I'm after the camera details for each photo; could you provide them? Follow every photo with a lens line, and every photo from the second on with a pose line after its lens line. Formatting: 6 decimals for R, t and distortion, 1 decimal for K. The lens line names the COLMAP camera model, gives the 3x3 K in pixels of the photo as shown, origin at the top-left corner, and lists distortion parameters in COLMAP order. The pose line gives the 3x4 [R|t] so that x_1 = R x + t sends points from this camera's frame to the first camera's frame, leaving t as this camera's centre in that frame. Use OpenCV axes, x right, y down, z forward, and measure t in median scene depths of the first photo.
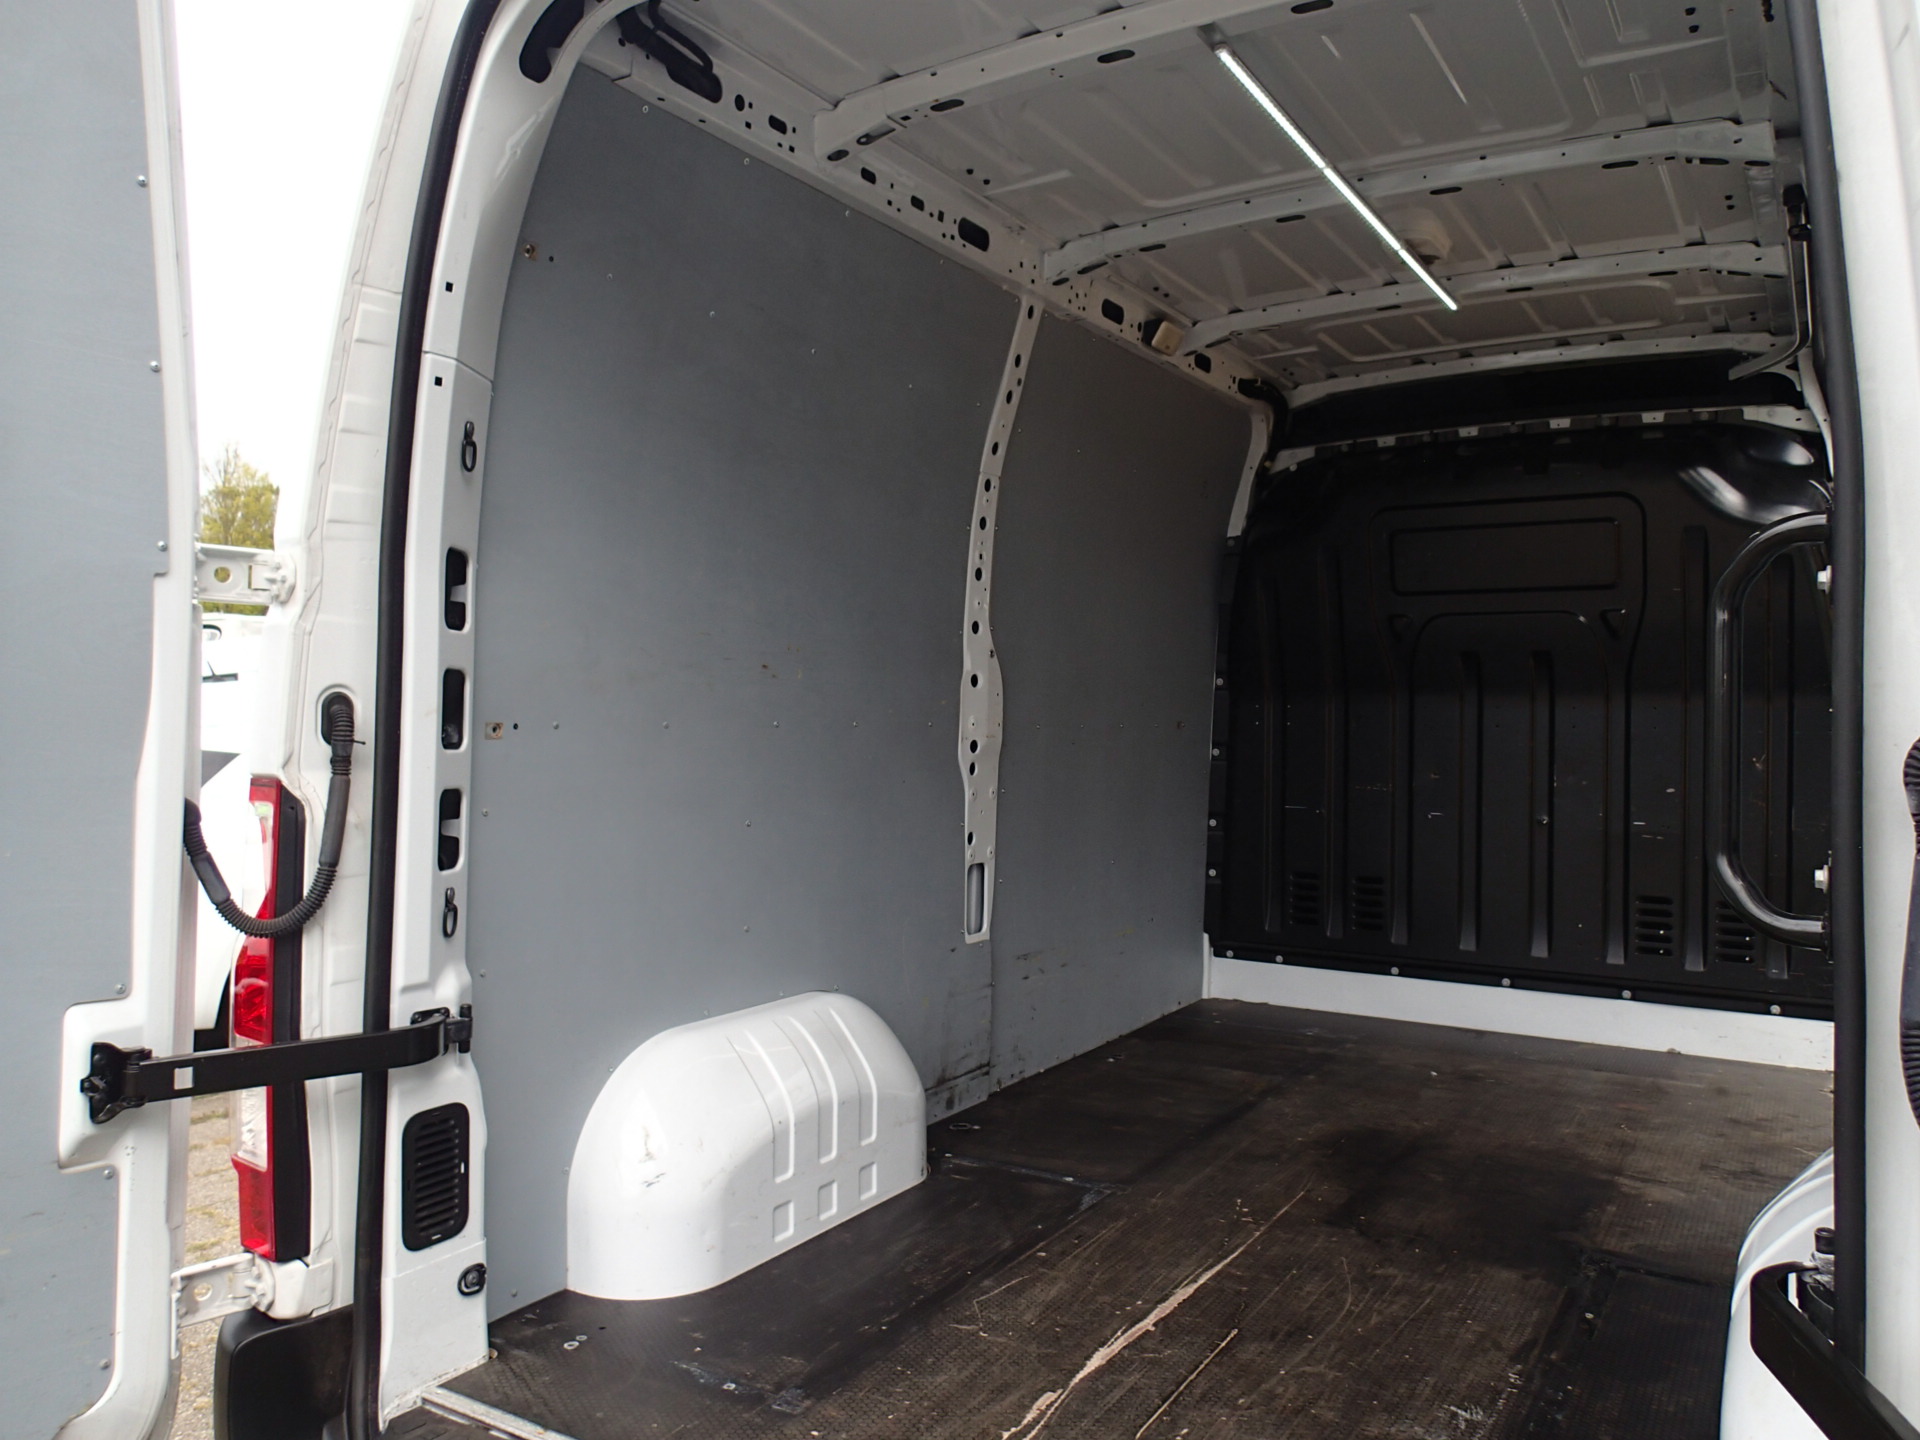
lens RADIAL K [[1431.6, 0, 969.5], [0, 1431.6, 715.5], [0, 0, 1]] dist [0.002385, 0.001207]
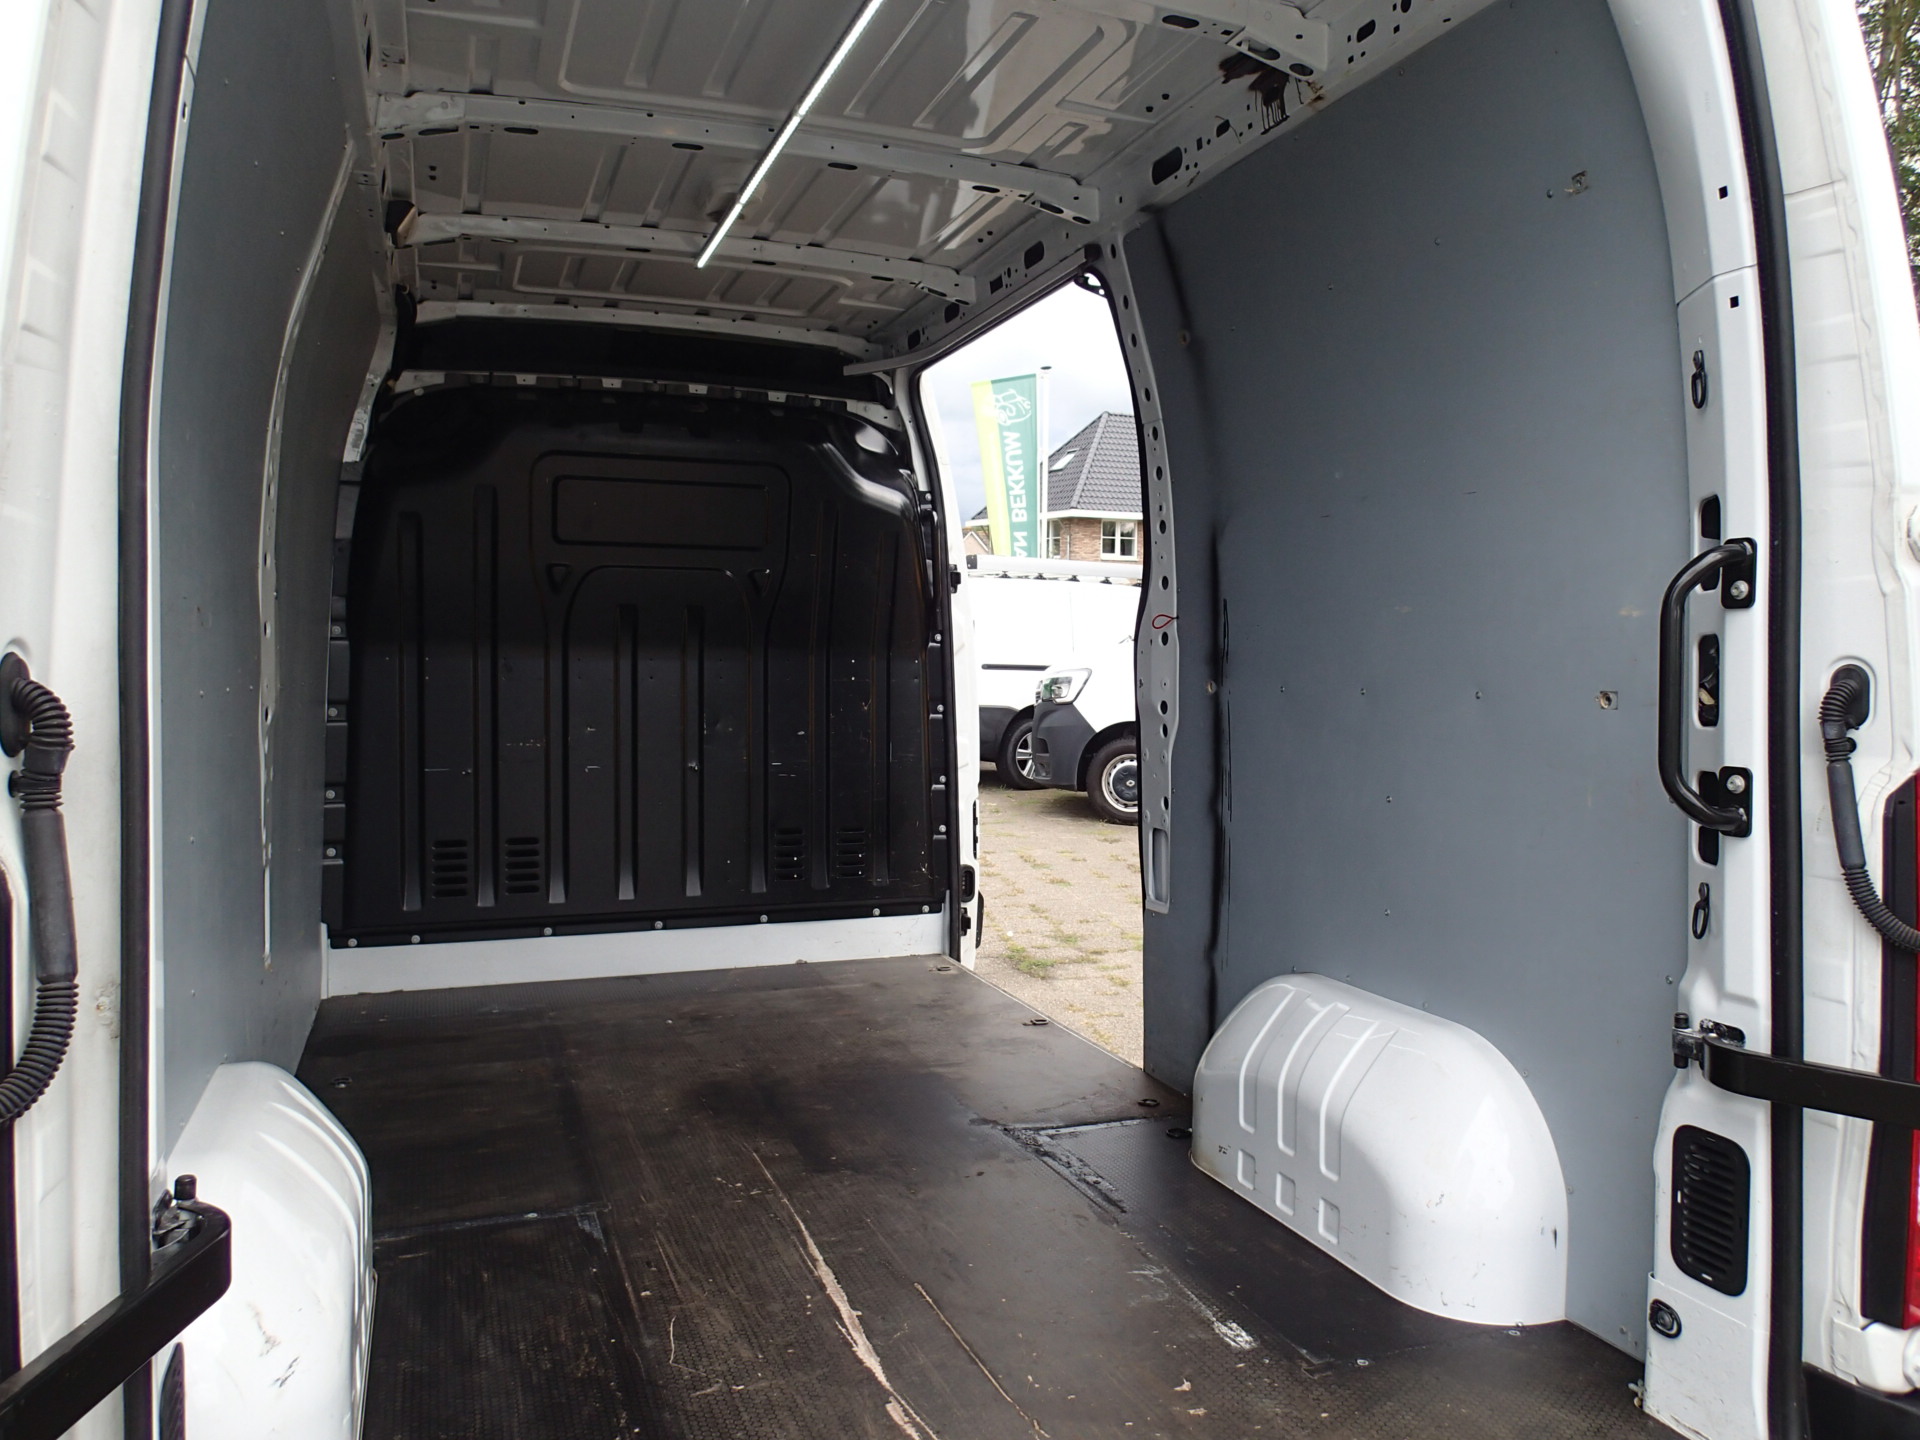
lens RADIAL K [[1438.7, 0, 971.6], [0, 1438.7, 699.8], [0, 0, 1]] dist [-0.000036, -0.004211]
pose [[0.617338, -0.025226, 0.786293, -0.323398], [0.005229, 0.999595, 0.027964, -0.004394], [-0.786680, -0.013152, 0.617221, 0.199941]]
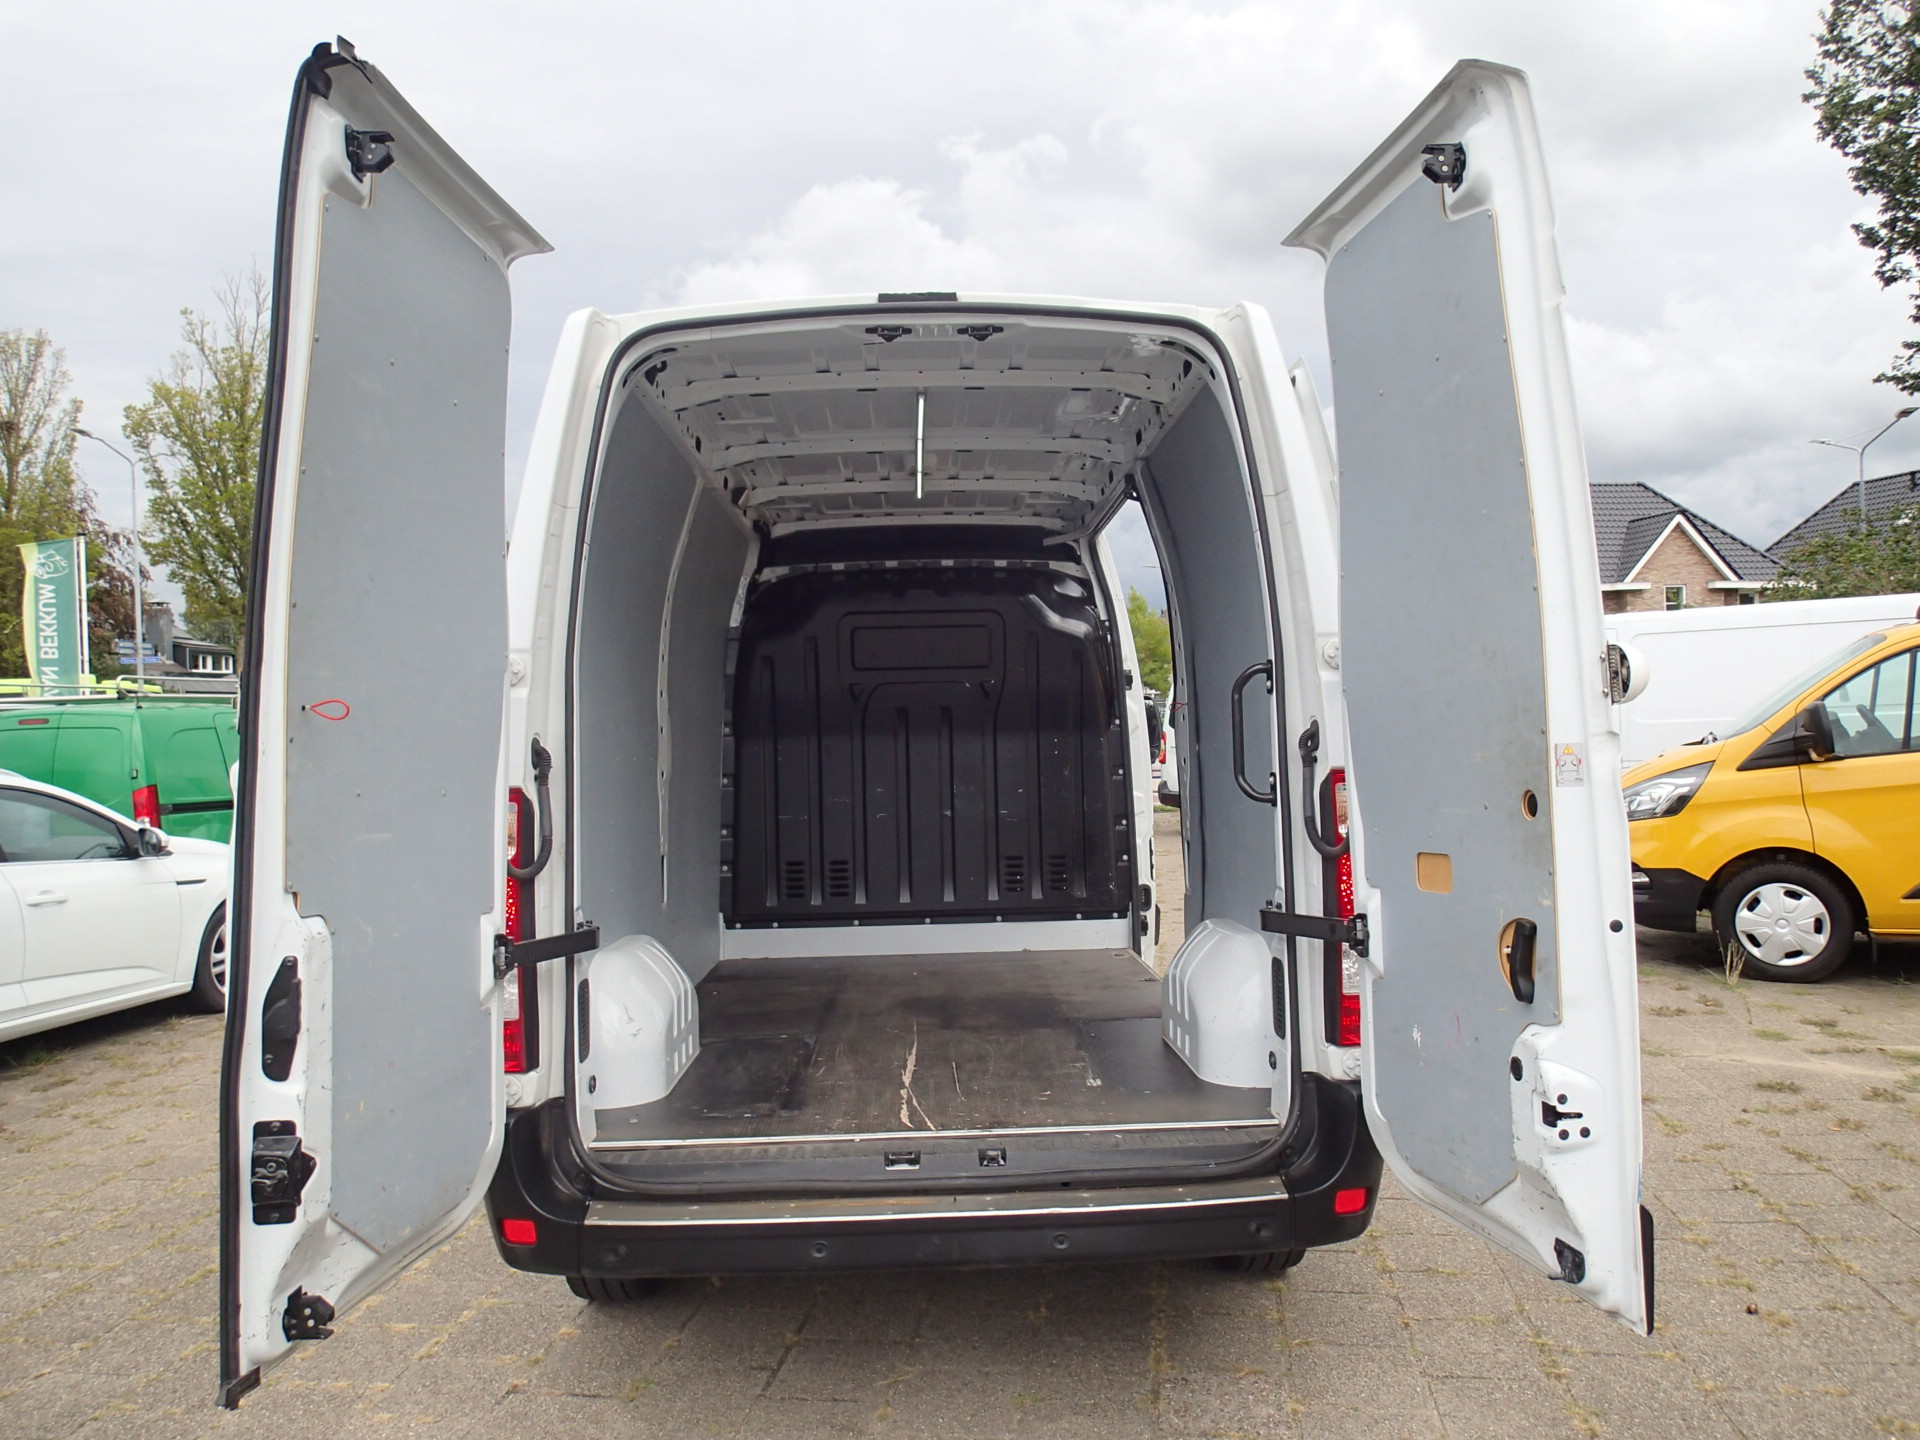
lens RADIAL K [[1436.7, 0, 965.9], [0, 1436.7, 695.3], [0, 0, 1]] dist [0.000775, -0.002100]
pose [[0.834034, -0.003337, 0.551702, -0.482469], [0.033610, 0.998432, -0.044771, 0.015438], [-0.550688, 0.055883, 0.832838, -0.352872]]
